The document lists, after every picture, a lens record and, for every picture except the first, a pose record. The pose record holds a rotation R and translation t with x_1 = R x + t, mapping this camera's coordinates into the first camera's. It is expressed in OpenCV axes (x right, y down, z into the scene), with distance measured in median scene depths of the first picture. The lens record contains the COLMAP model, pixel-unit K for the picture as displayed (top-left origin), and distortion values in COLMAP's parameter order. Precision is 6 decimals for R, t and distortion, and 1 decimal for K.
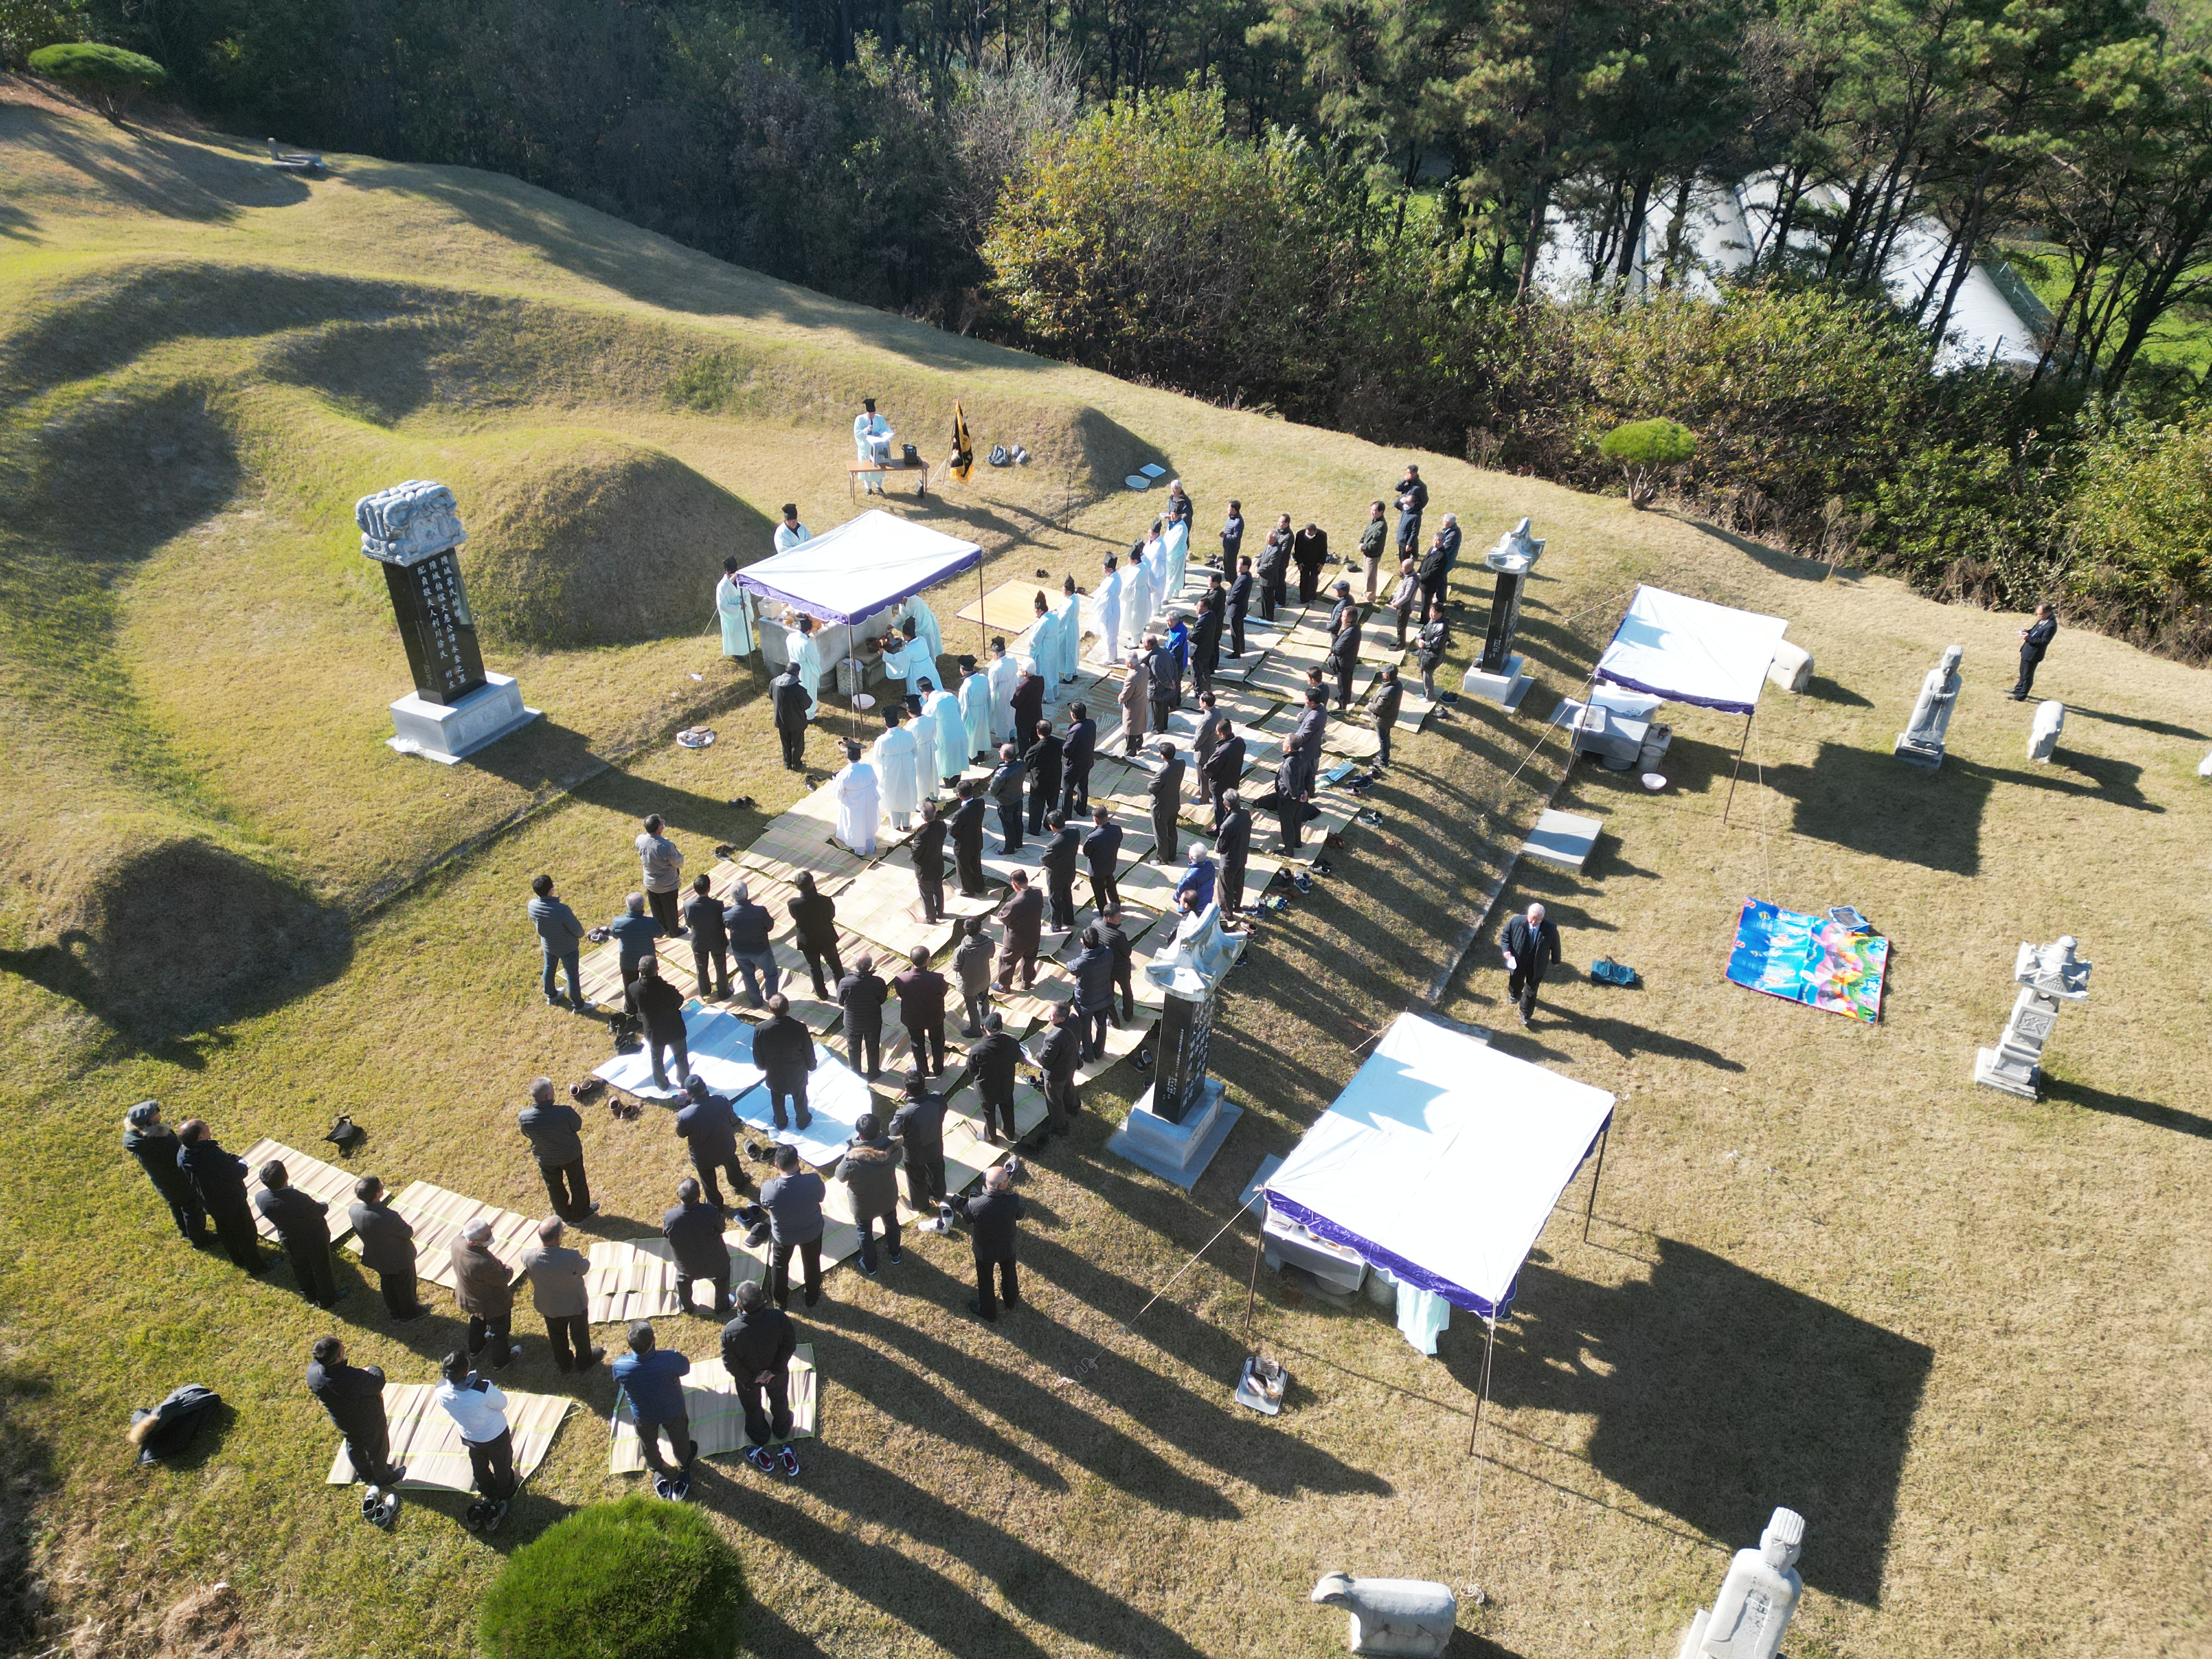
lens RADIAL K [[1529.2, 0, 1099.1], [0, 1529.2, 825.5], [0, 0, 1]] dist [0.066903, -0.045180]
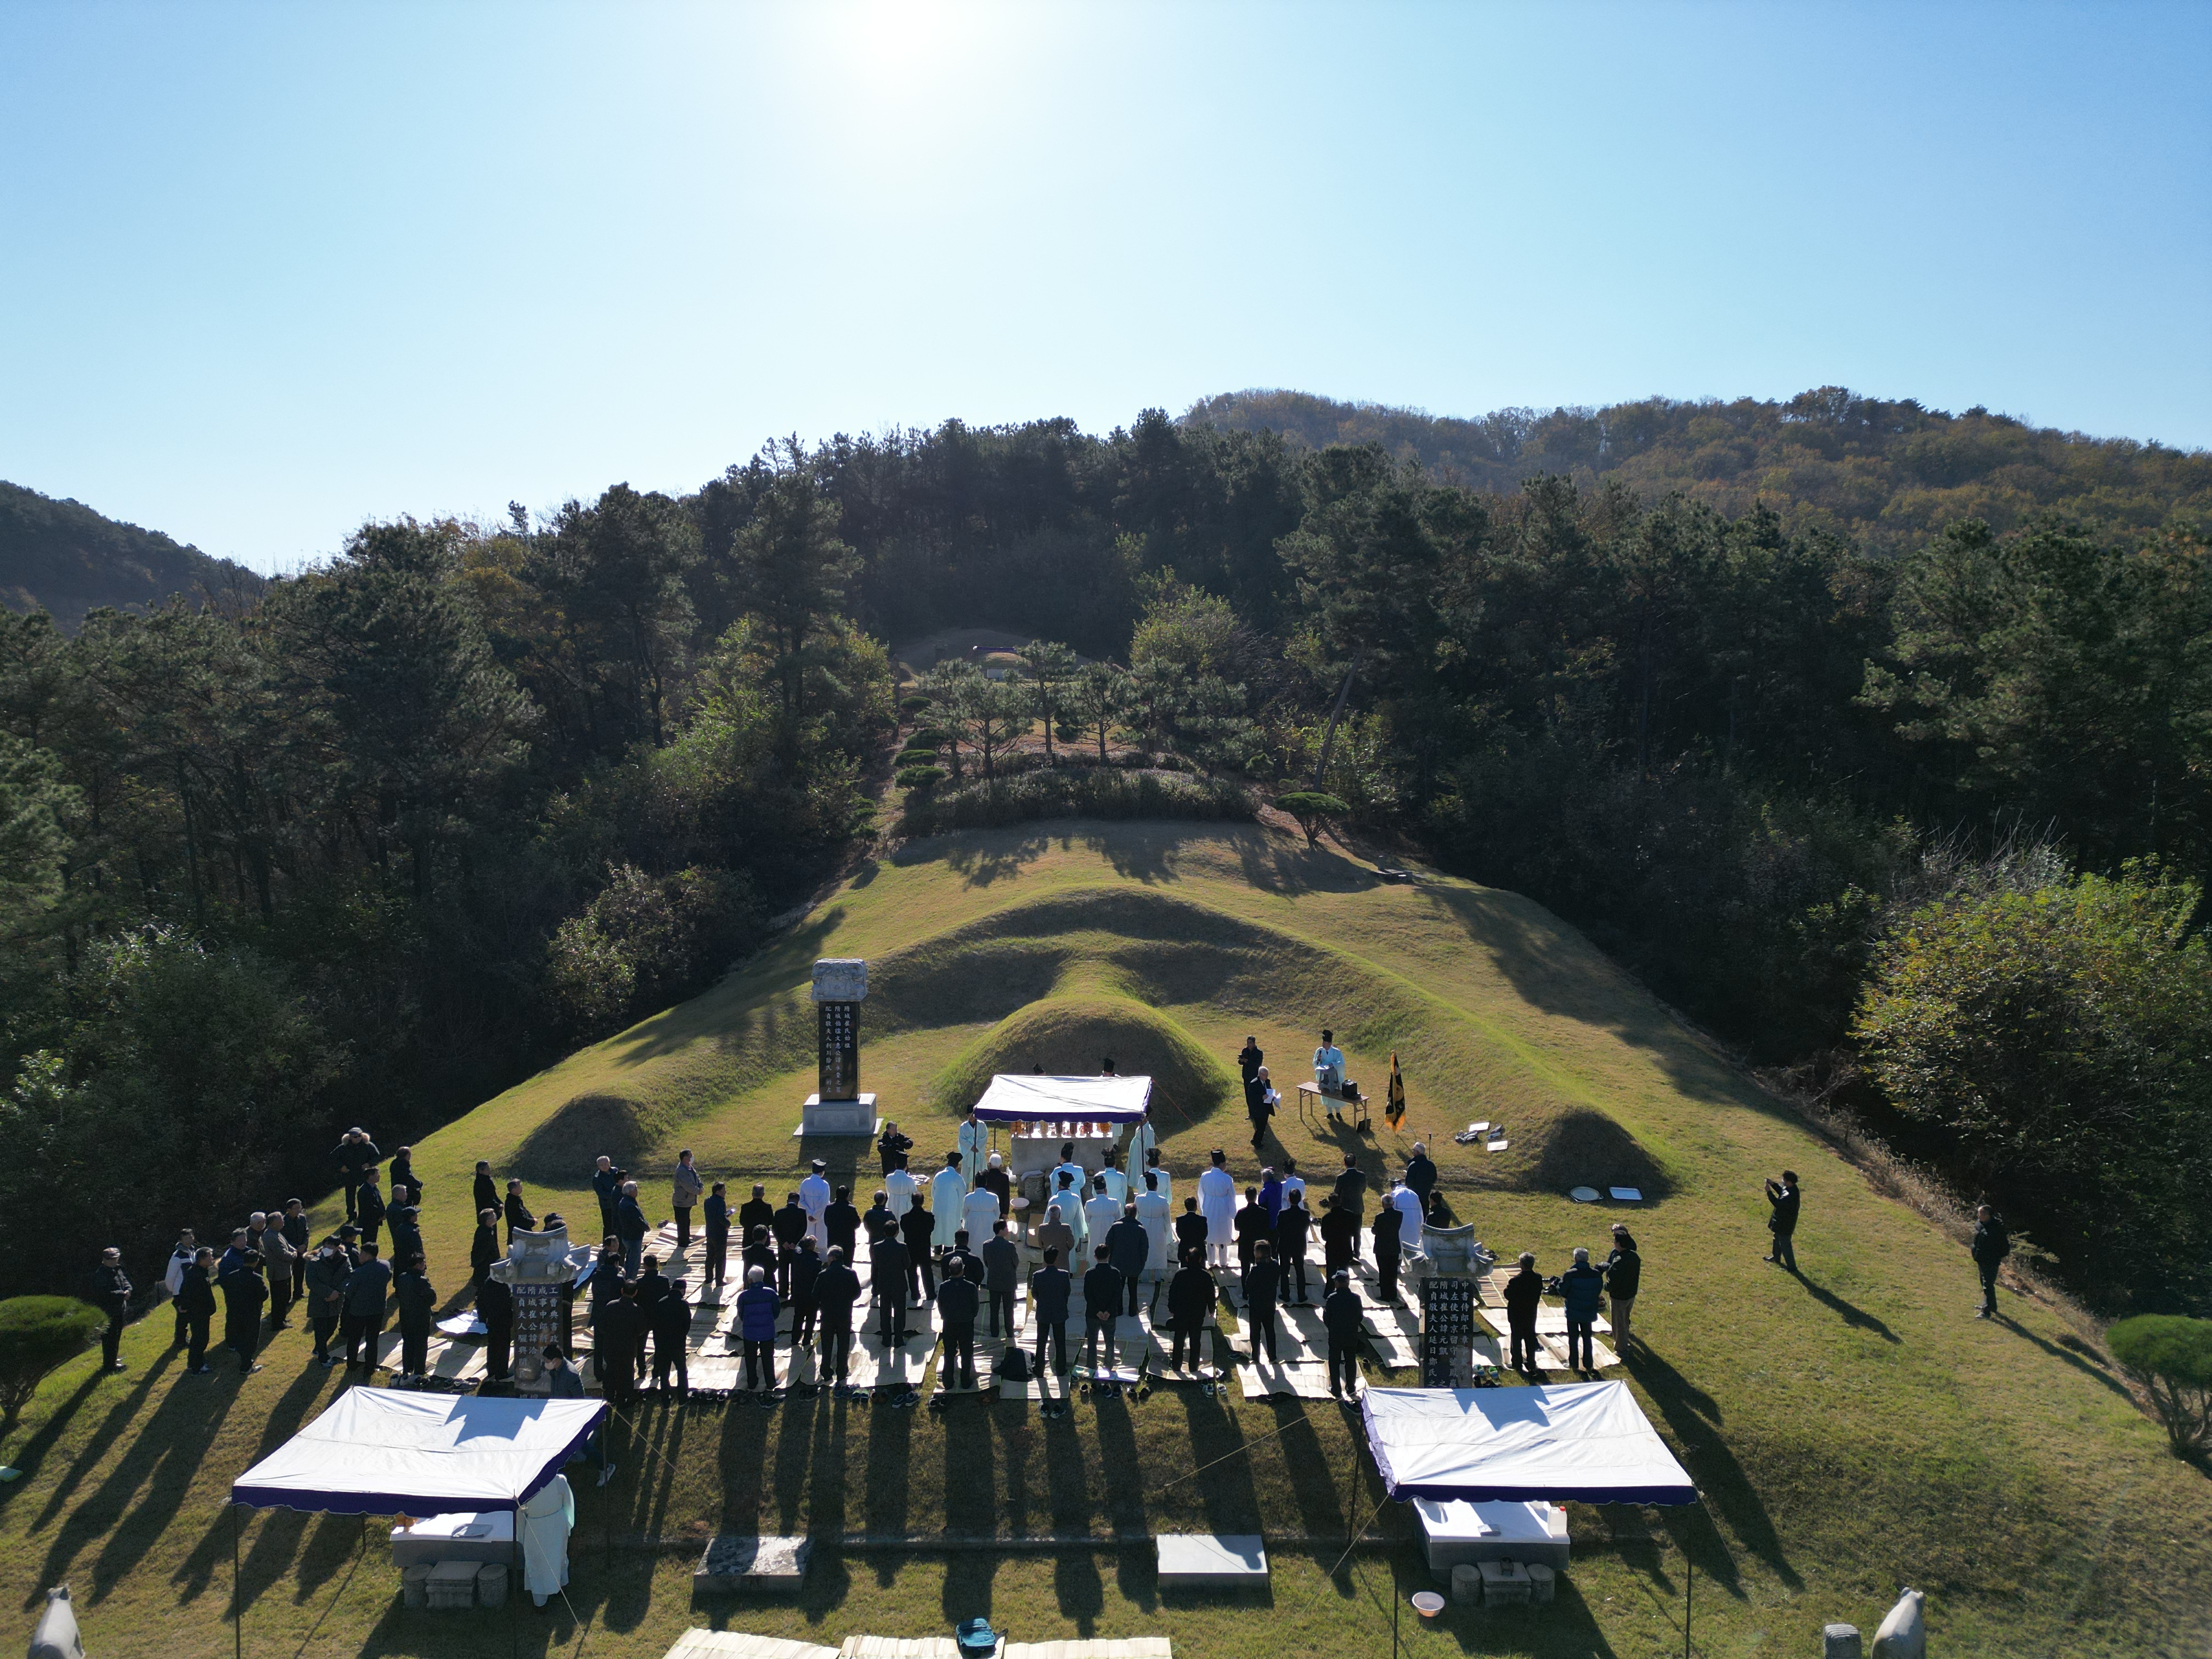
lens RADIAL K [[1529.2, 0, 1106.0], [0, 1529.2, 820.0], [0, 0, 1]] dist [0.066903, -0.045180]
pose [[0.479042, 0.048746, -0.876437, 0.854413], [-0.474073, 0.854685, -0.211583, -0.108789], [0.738764, 0.516853, 0.432540, 0.359991]]
